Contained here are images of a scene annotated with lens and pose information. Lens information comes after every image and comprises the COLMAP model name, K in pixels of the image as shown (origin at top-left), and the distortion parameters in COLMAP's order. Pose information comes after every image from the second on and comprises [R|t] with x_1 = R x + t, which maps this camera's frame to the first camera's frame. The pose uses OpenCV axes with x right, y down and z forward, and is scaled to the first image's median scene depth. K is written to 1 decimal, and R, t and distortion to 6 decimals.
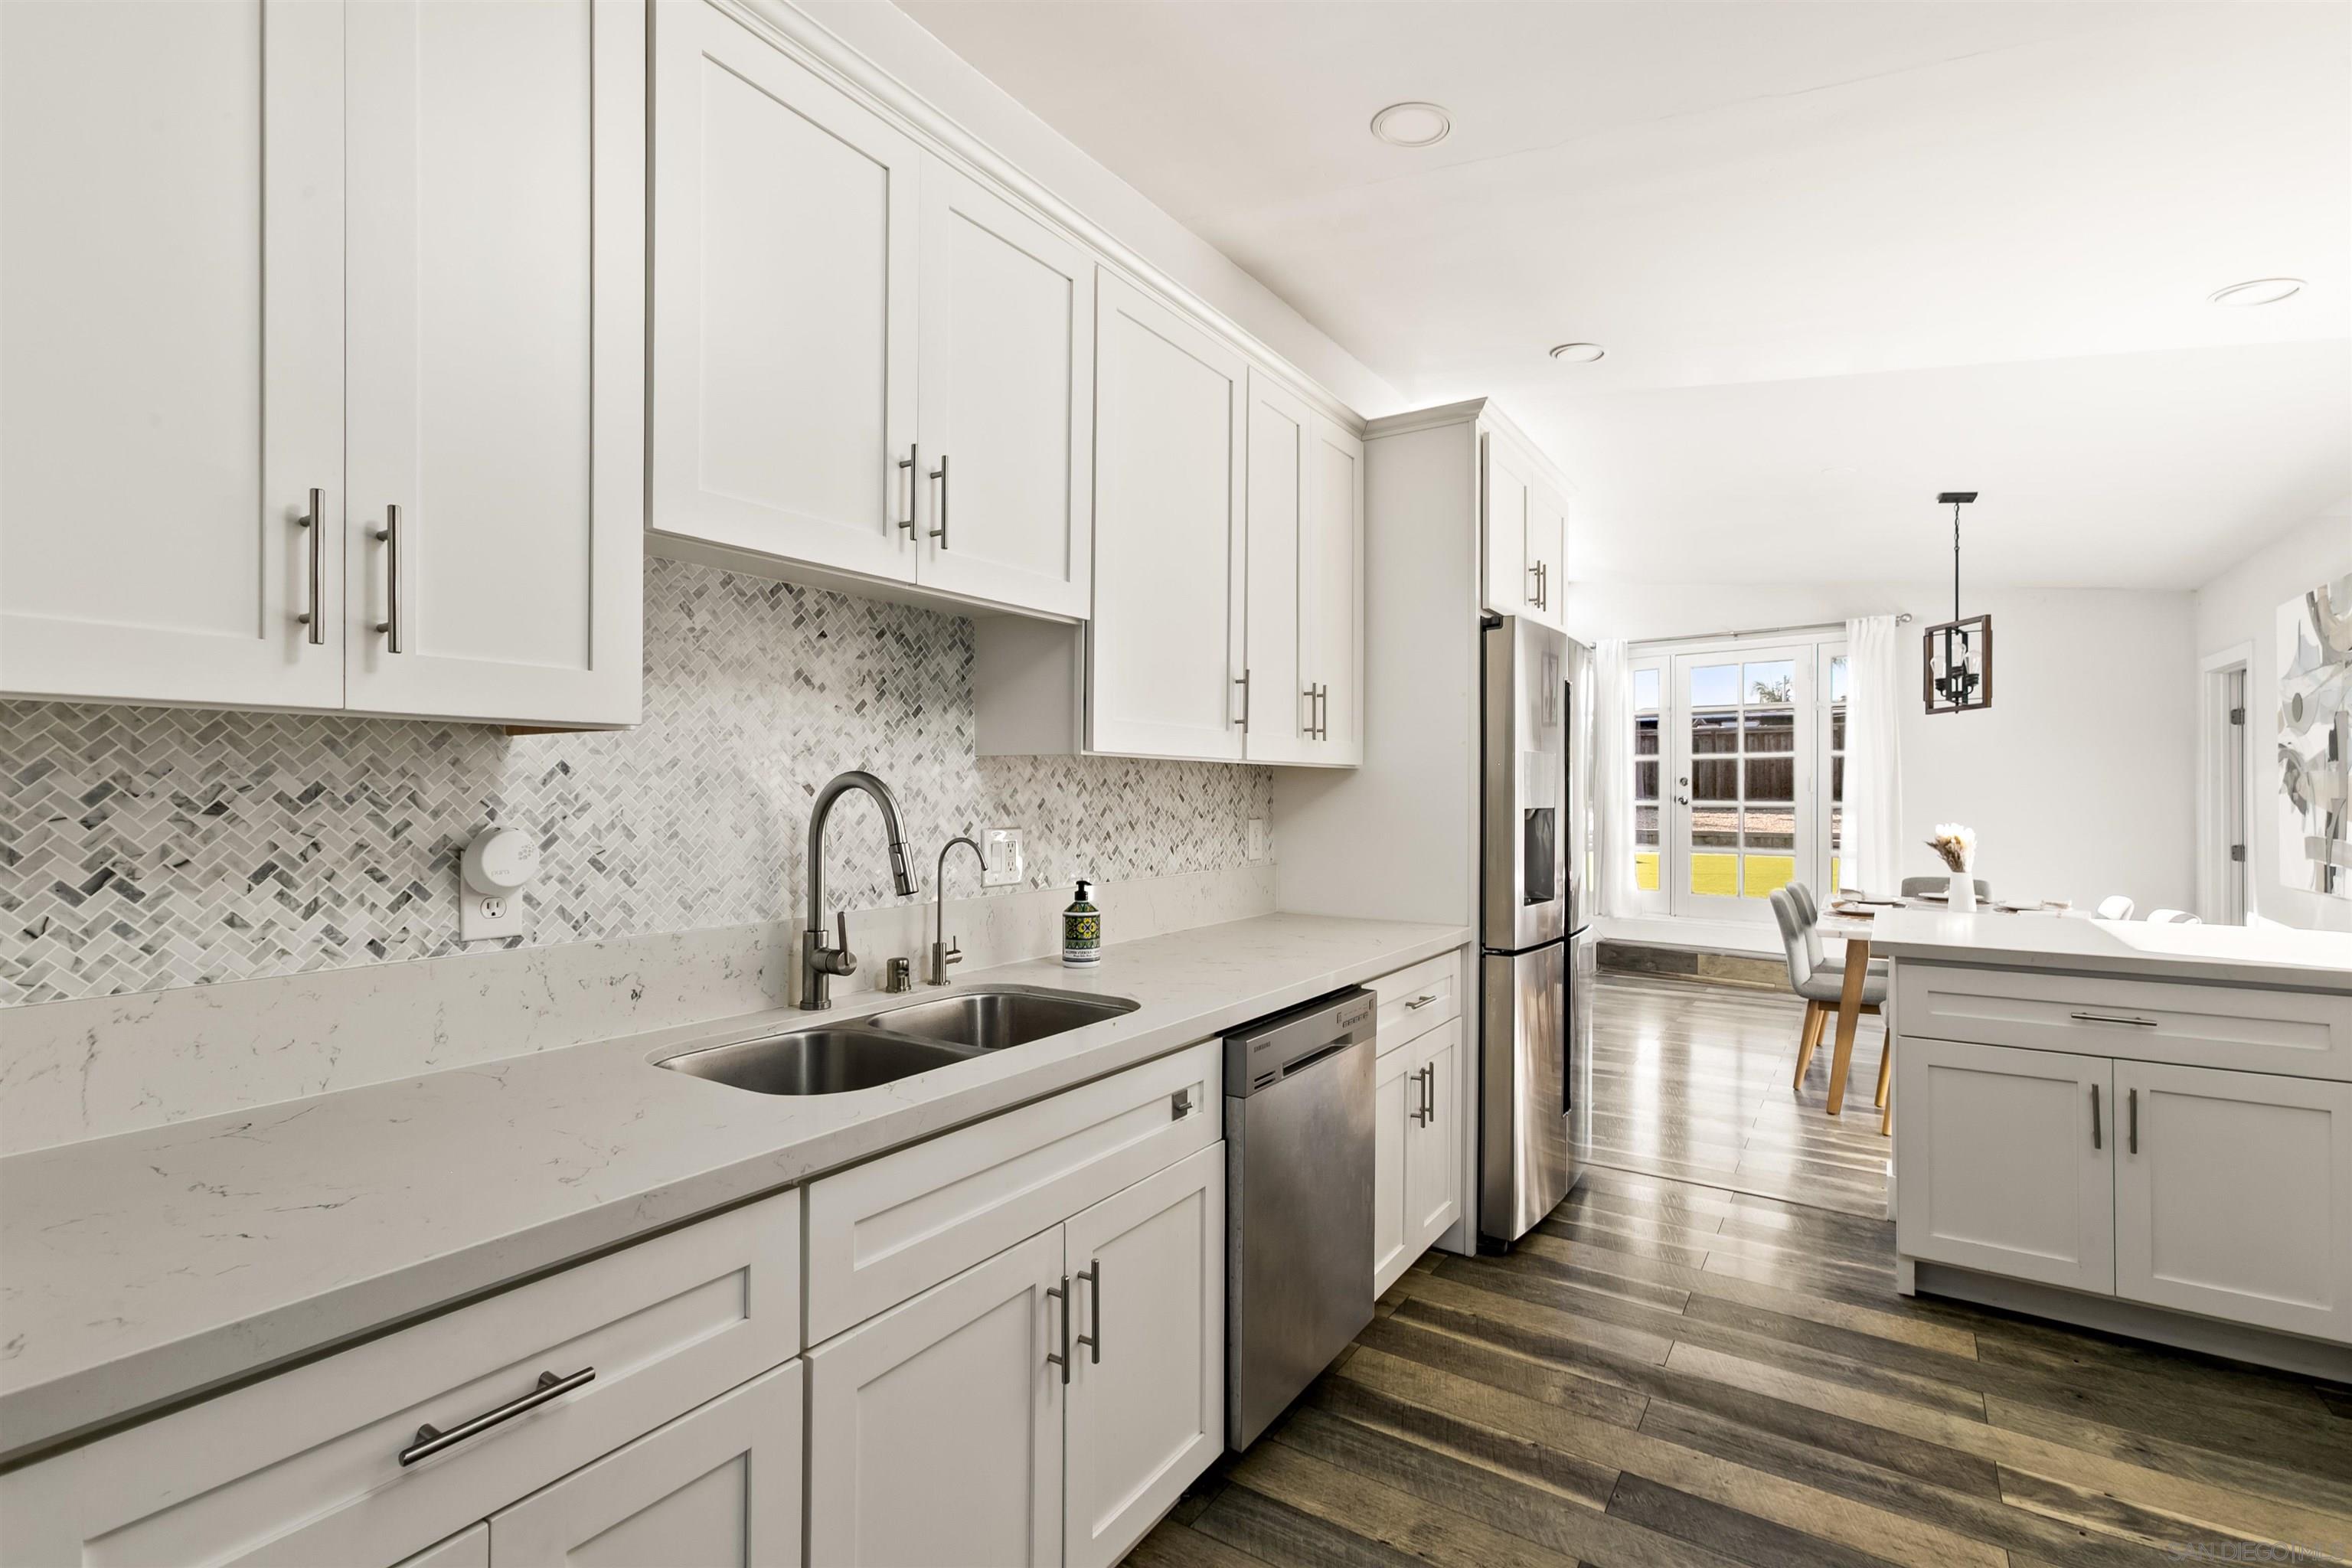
lens RADIAL K [[1047.9, 0, 1172.9], [0, 1047.9, 786.3], [0, 0, 1]] dist [-0.004458, 0.003474]
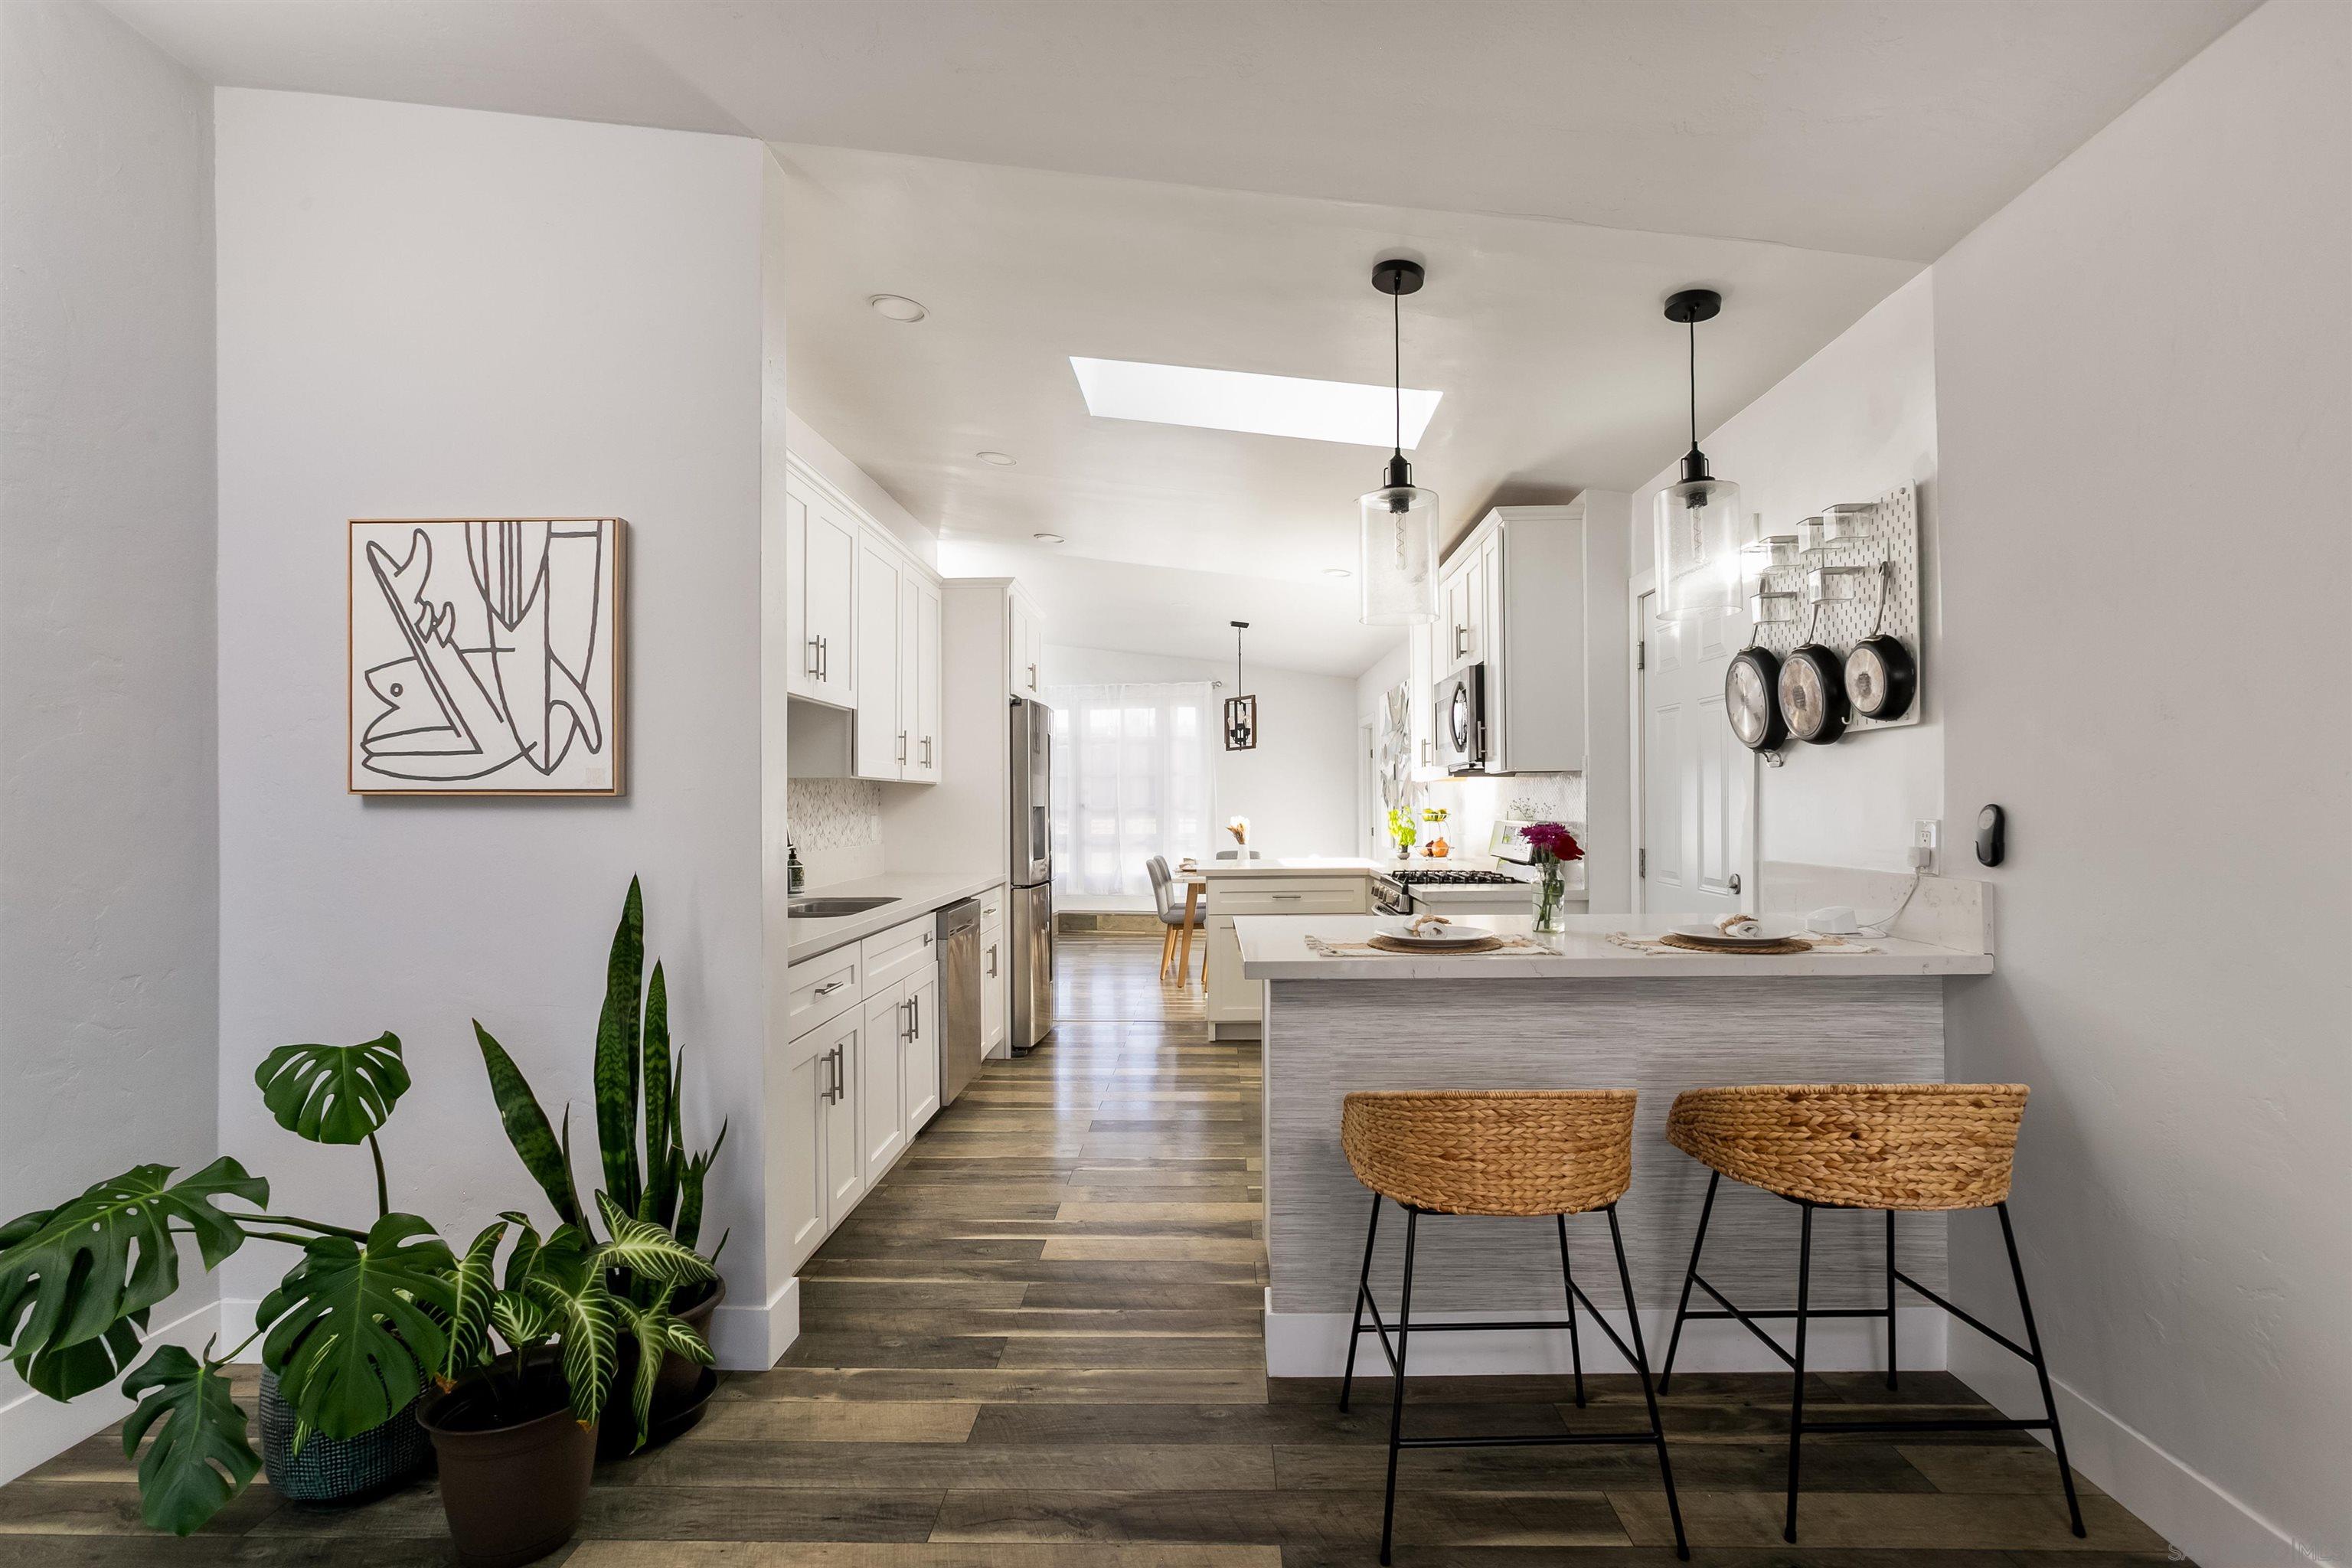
lens RADIAL K [[1101.9, 0, 1188.9], [0, 1101.9, 794.9], [0, 0, 1]] dist [-0.009379, 0.002108]
pose [[0.840970, -0.005005, 0.541059, -0.315044], [0.007369, 0.999970, -0.002204, 0.005251], [-0.541032, 0.005841, 0.840982, -0.499616]]
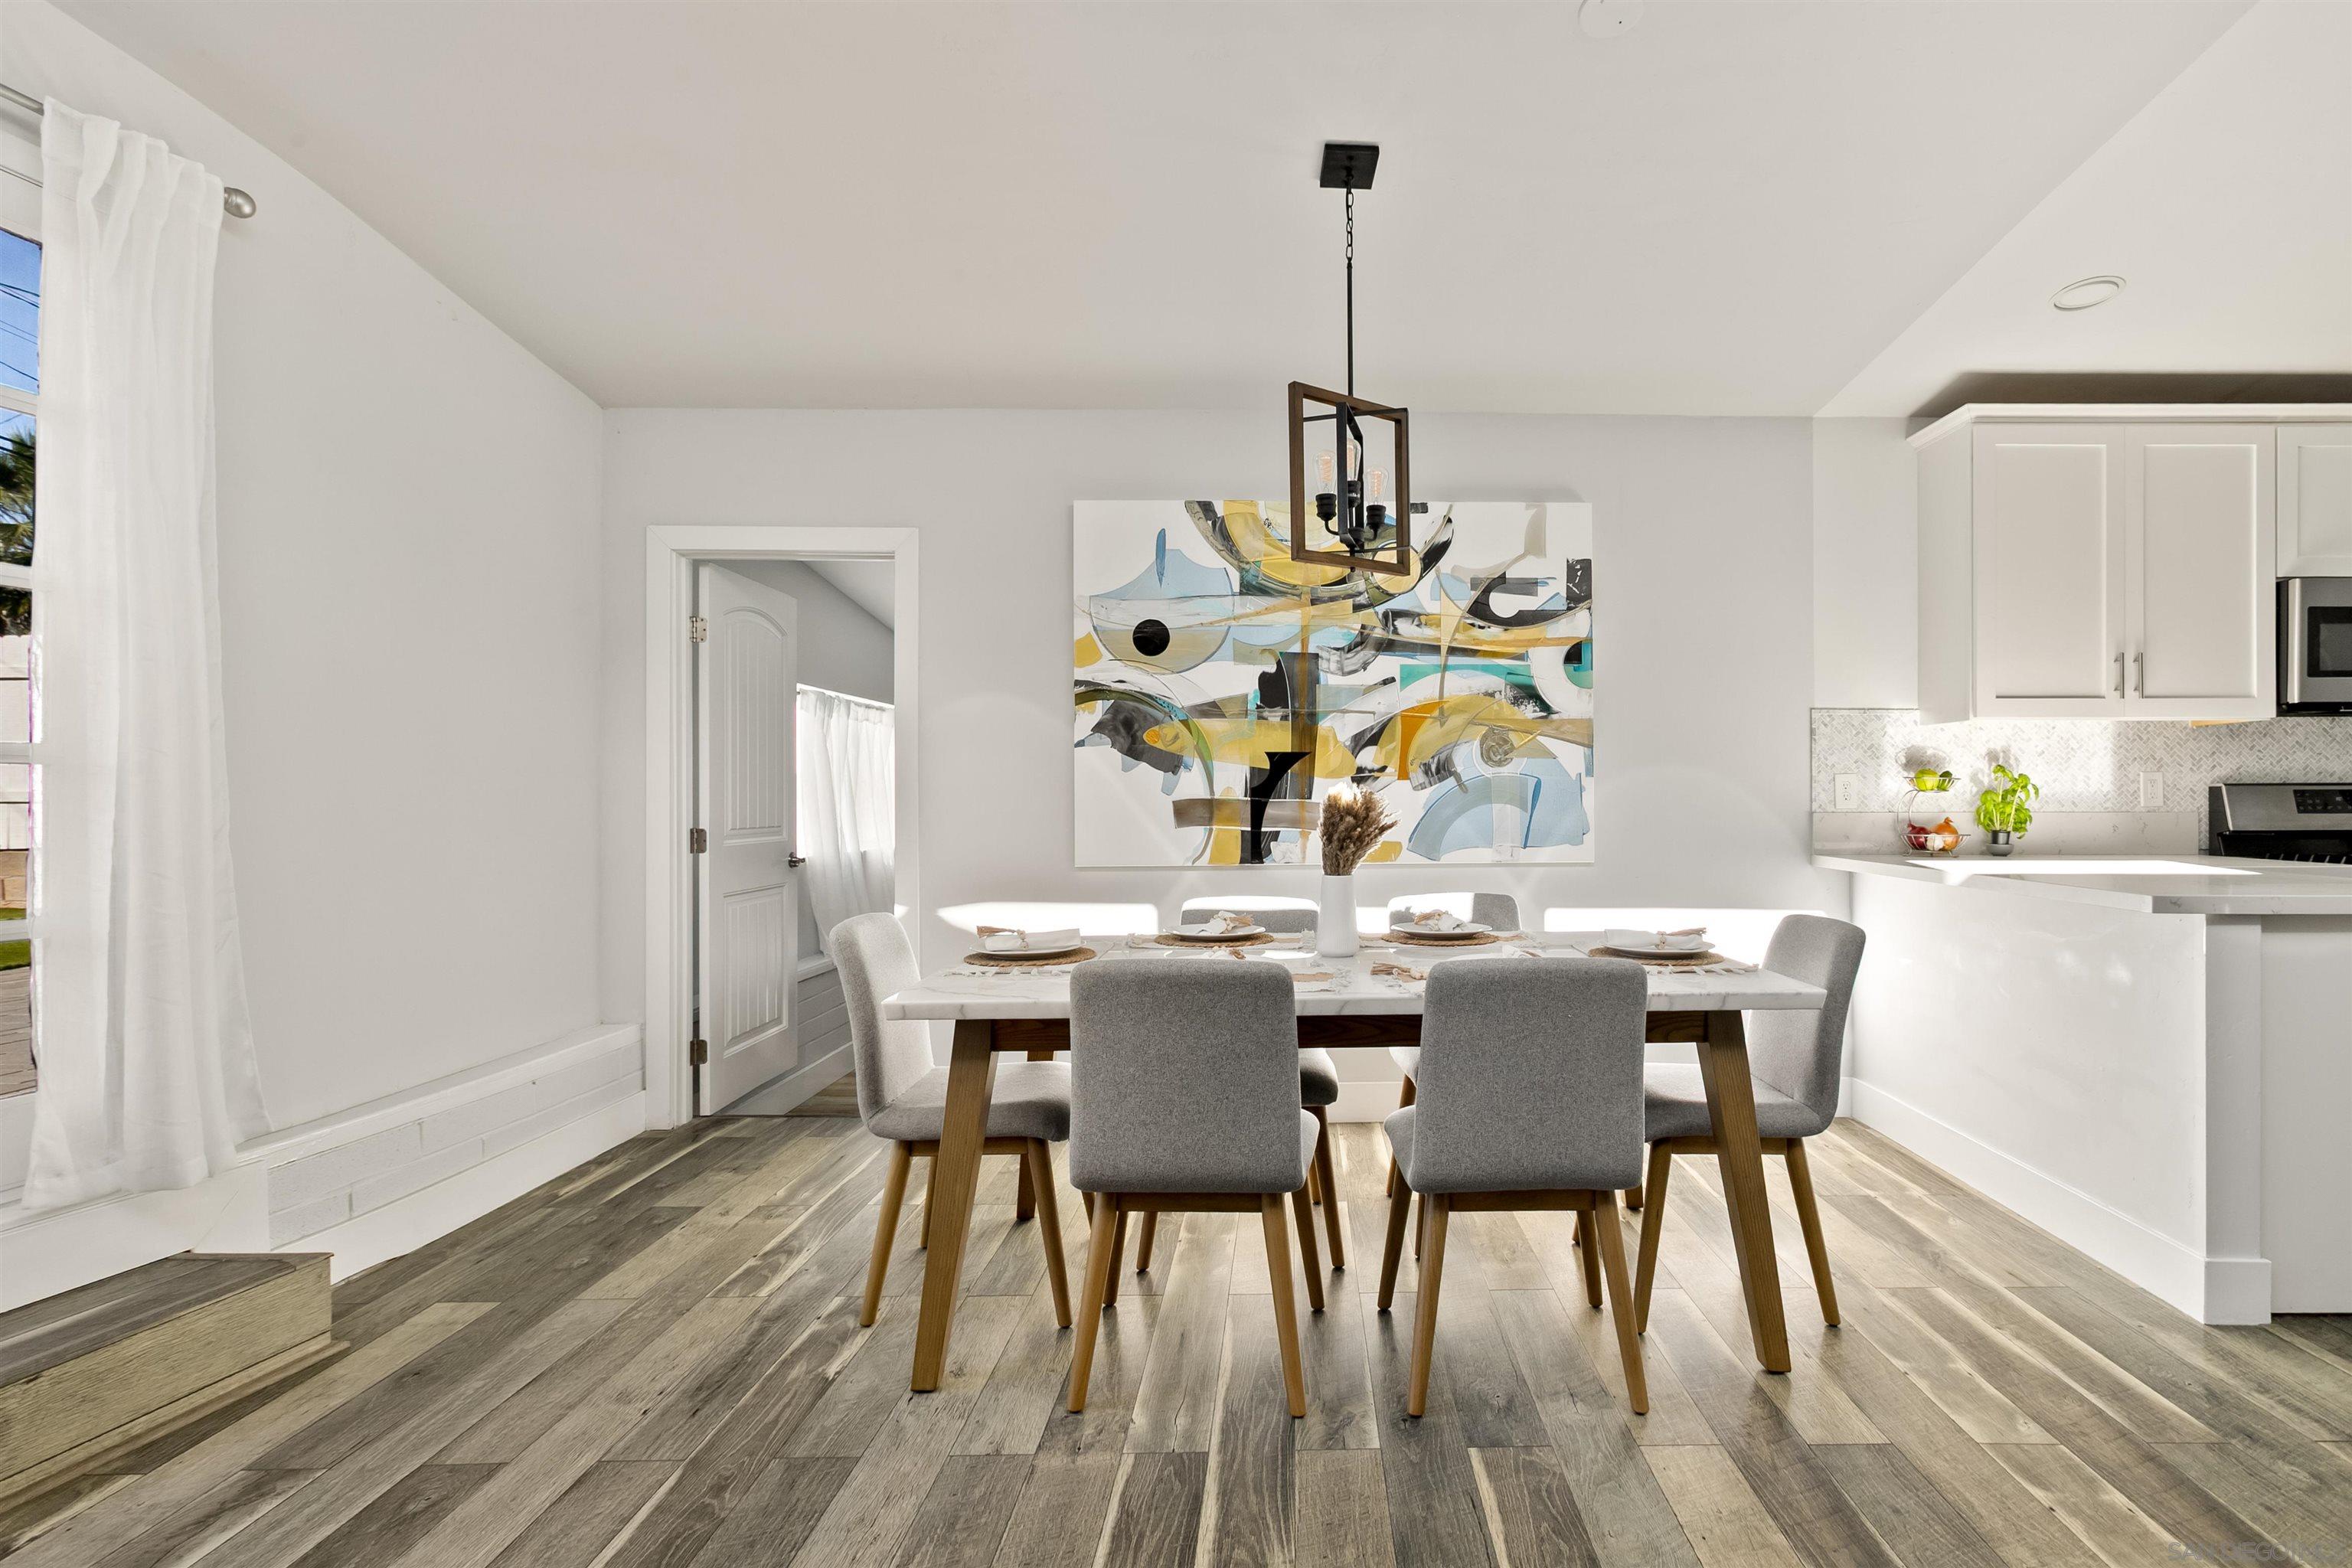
lens RADIAL K [[1108.5, 0, 1244.1], [0, 1108.5, 800.5], [0, 0, 1]] dist [-0.010115, 0.001477]
pose [[-0.565686, -0.005301, 0.824604, 0.345908], [-0.005639, 0.999981, 0.002560, 0.048292], [-0.824602, -0.003202, -0.565705, 1.475842]]
